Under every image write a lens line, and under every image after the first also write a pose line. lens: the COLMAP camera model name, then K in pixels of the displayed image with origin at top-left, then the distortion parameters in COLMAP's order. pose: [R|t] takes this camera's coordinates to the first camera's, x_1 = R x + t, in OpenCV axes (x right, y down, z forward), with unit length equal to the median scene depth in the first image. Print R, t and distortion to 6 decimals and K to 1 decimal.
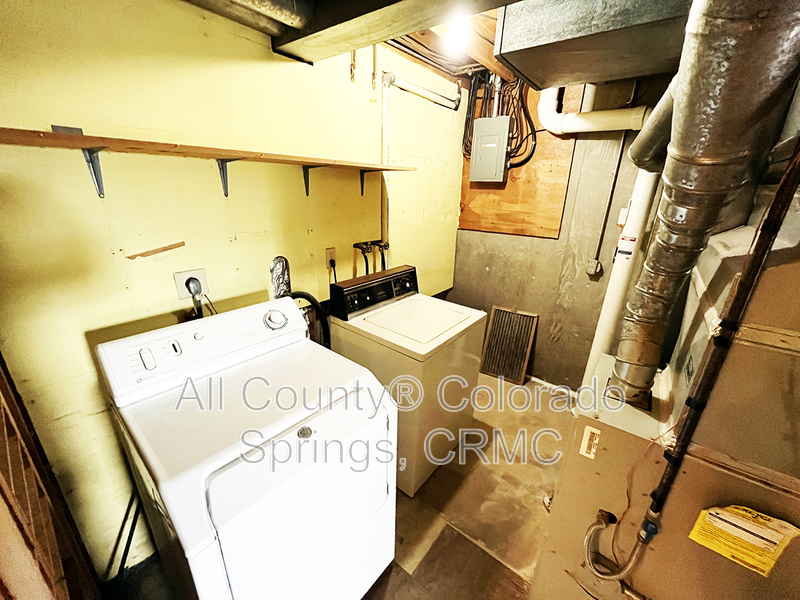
lens RADIAL K [[322.5, 0, 404.4], [0, 322.5, 297.6], [0, 0, 1]] dist [-0.004354, -0.000055]
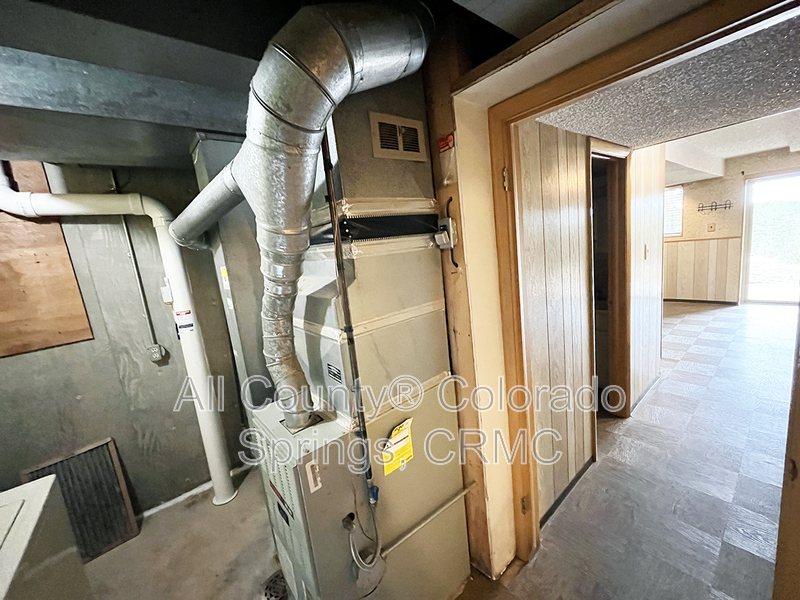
lens RADIAL K [[322.5, 0, 397.8], [0, 322.5, 297.8], [0, 0, 1]] dist [-0.004354, -0.000055]
pose [[0.211264, -0.205280, 0.955629, -0.127162], [0.430730, 0.897198, 0.097506, -0.032385], [-0.877405, 0.391019, 0.277966, 0.100408]]
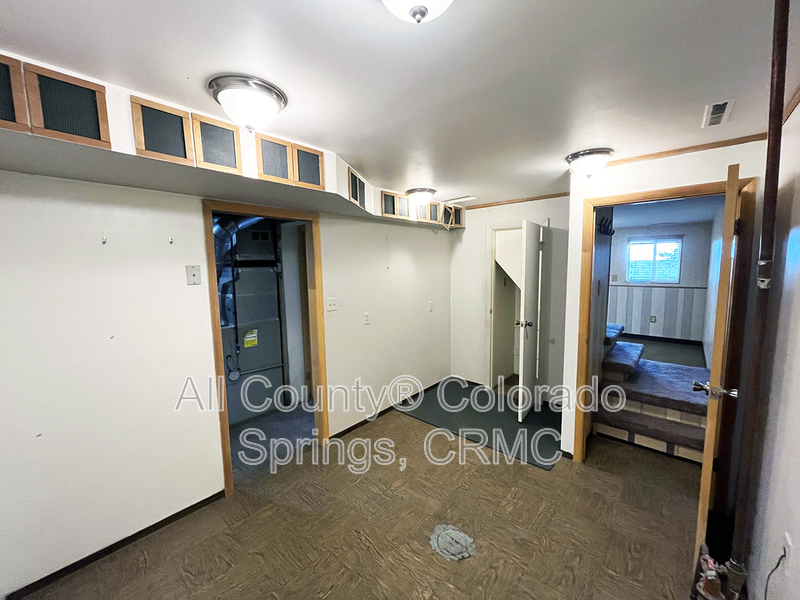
lens RADIAL K [[322.5, 0, 407.1], [0, 322.5, 302.6], [0, 0, 1]] dist [-0.004354, -0.000055]
pose [[0.043079, -0.137300, 0.989592, -1.296153], [0.342060, 0.932675, 0.114512, 0.187559], [-0.938690, 0.333567, 0.087143, -0.649383]]
